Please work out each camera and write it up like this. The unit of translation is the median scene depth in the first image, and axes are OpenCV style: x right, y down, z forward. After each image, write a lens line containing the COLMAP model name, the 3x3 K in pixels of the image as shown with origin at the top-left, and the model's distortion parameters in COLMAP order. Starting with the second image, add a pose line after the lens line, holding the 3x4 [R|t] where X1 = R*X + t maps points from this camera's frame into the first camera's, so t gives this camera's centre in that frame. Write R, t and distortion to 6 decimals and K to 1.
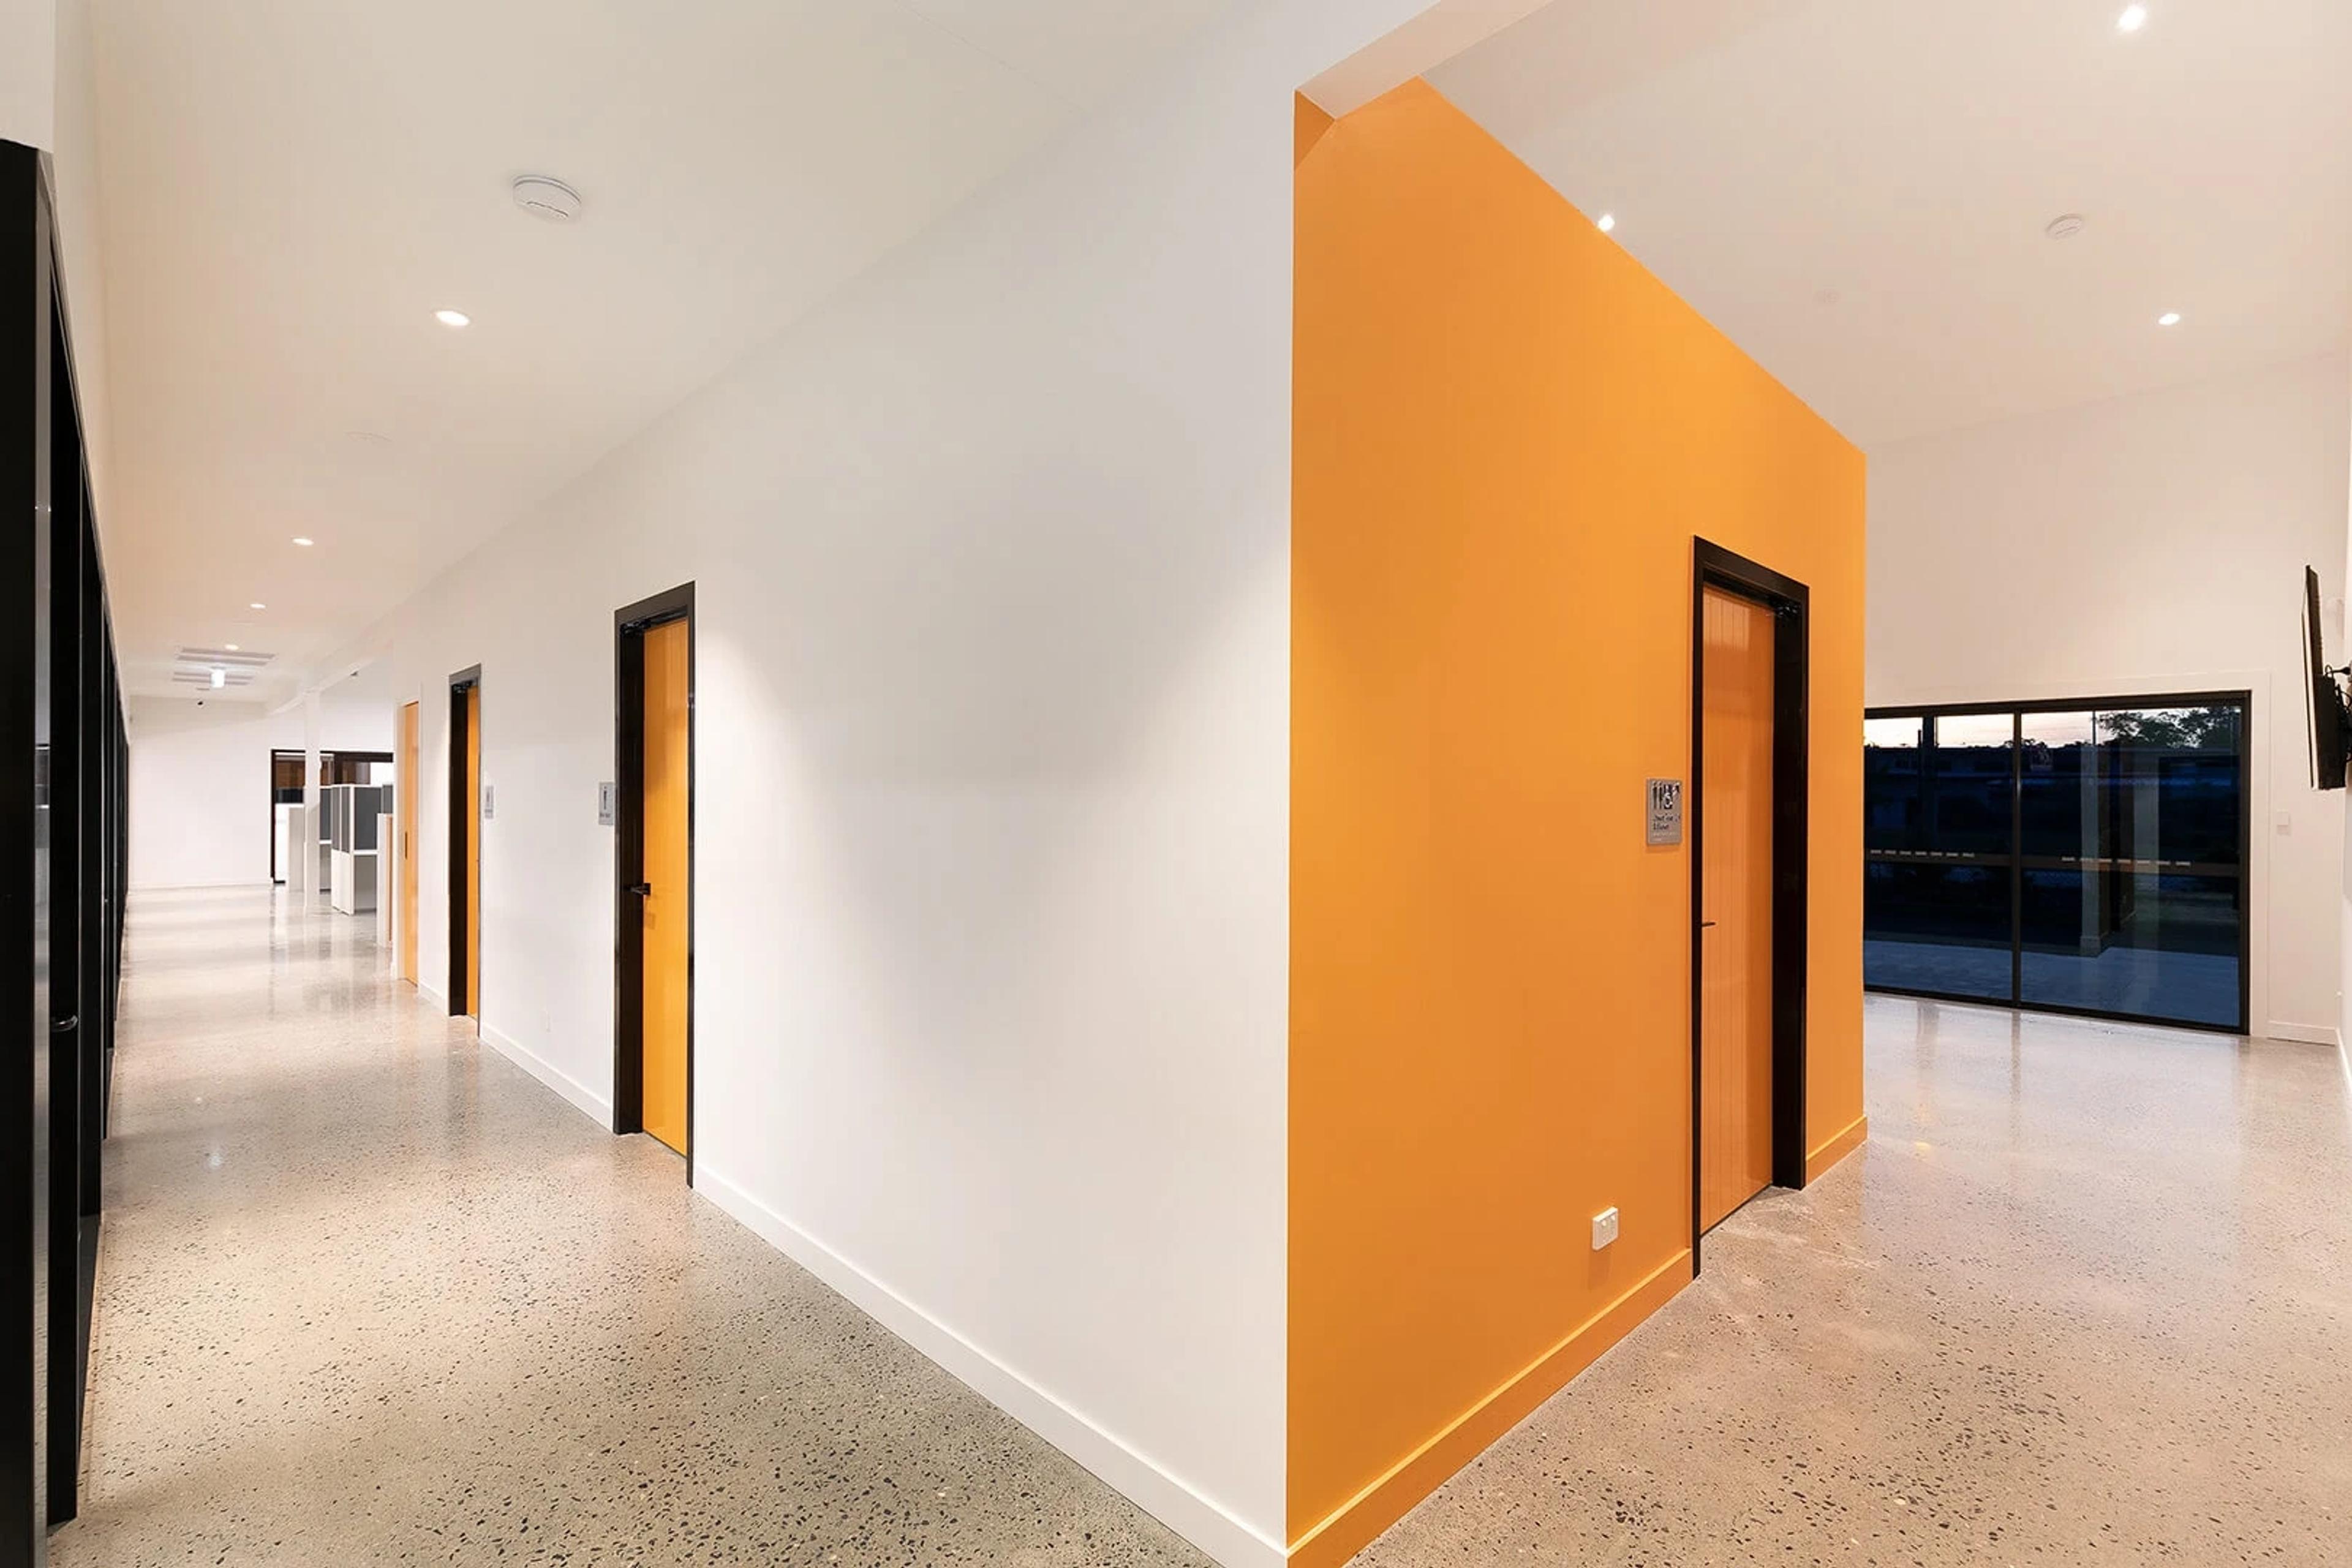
lens RADIAL K [[1075.8, 0, 1165.7], [0, 1075.8, 808.6], [0, 0, 1]] dist [-0.039874, 0.027962]
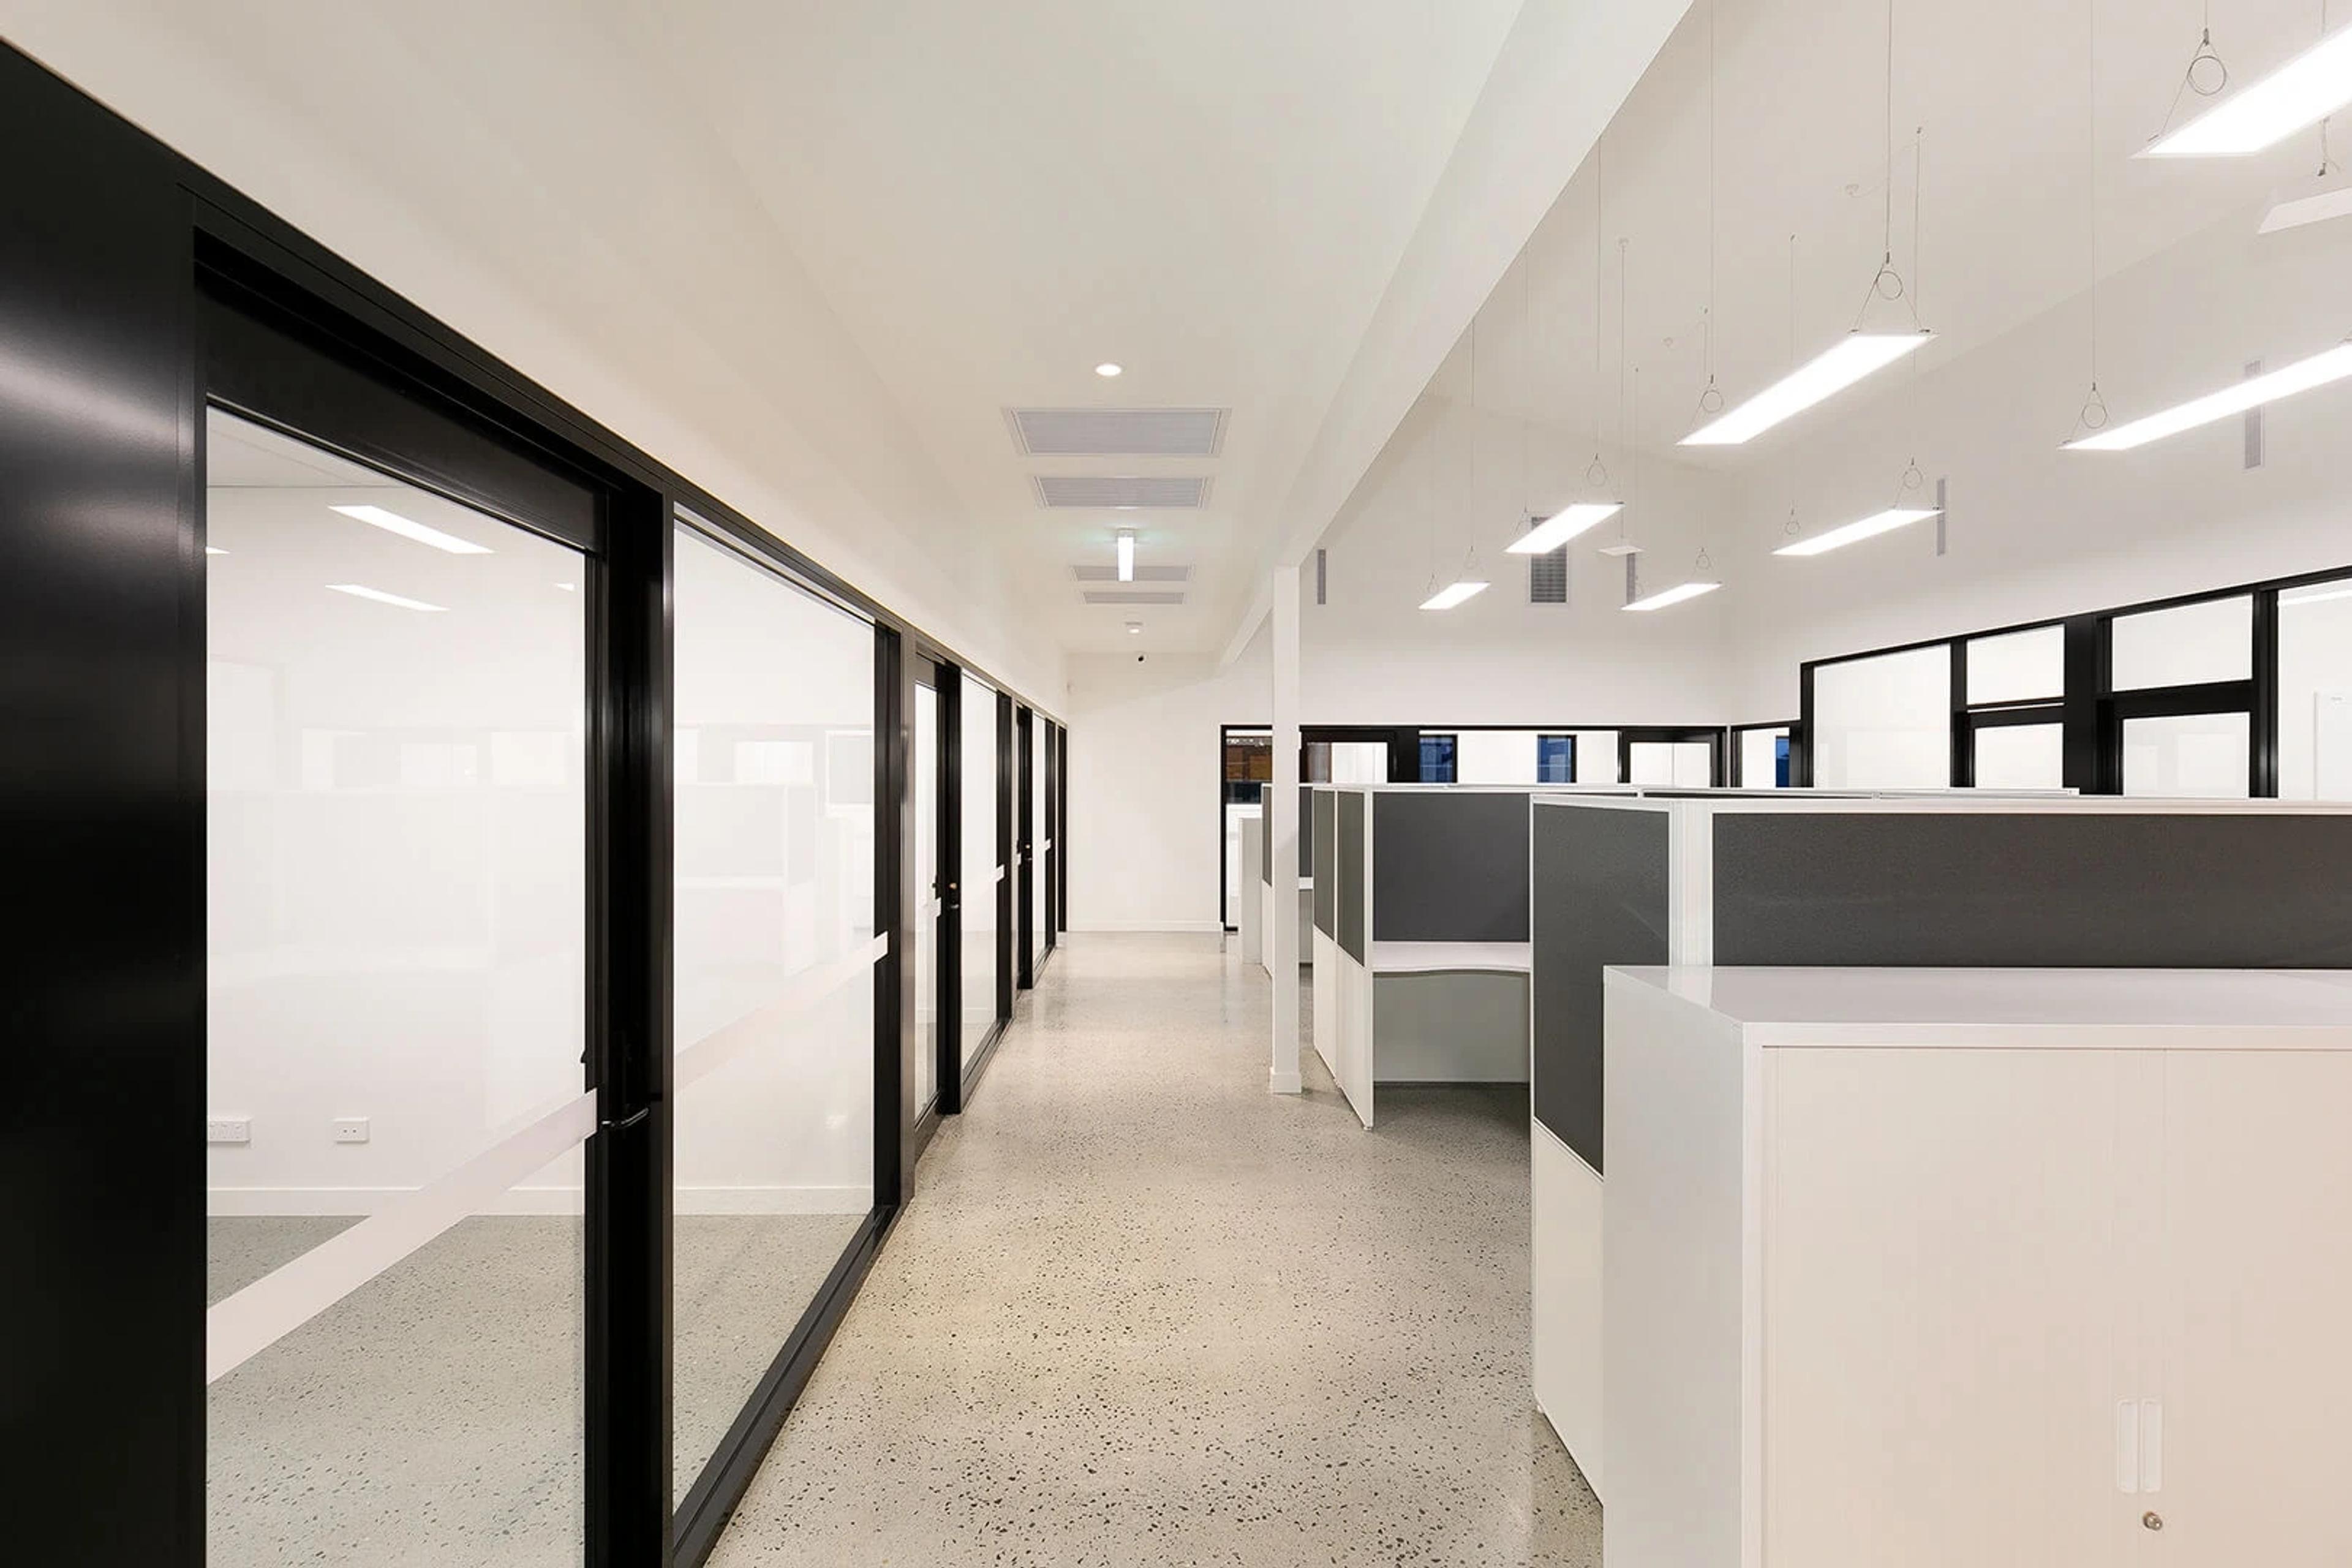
lens RADIAL K [[1075.8, 0, 1165.7], [0, 1075.8, 808.6], [0, 0, 1]] dist [-0.039874, 0.027962]
pose [[0.728849, 0.012870, -0.684554, -0.420012], [-0.001136, 0.999845, 0.017588, -0.014970], [0.684674, -0.012042, 0.728750, 0.499542]]
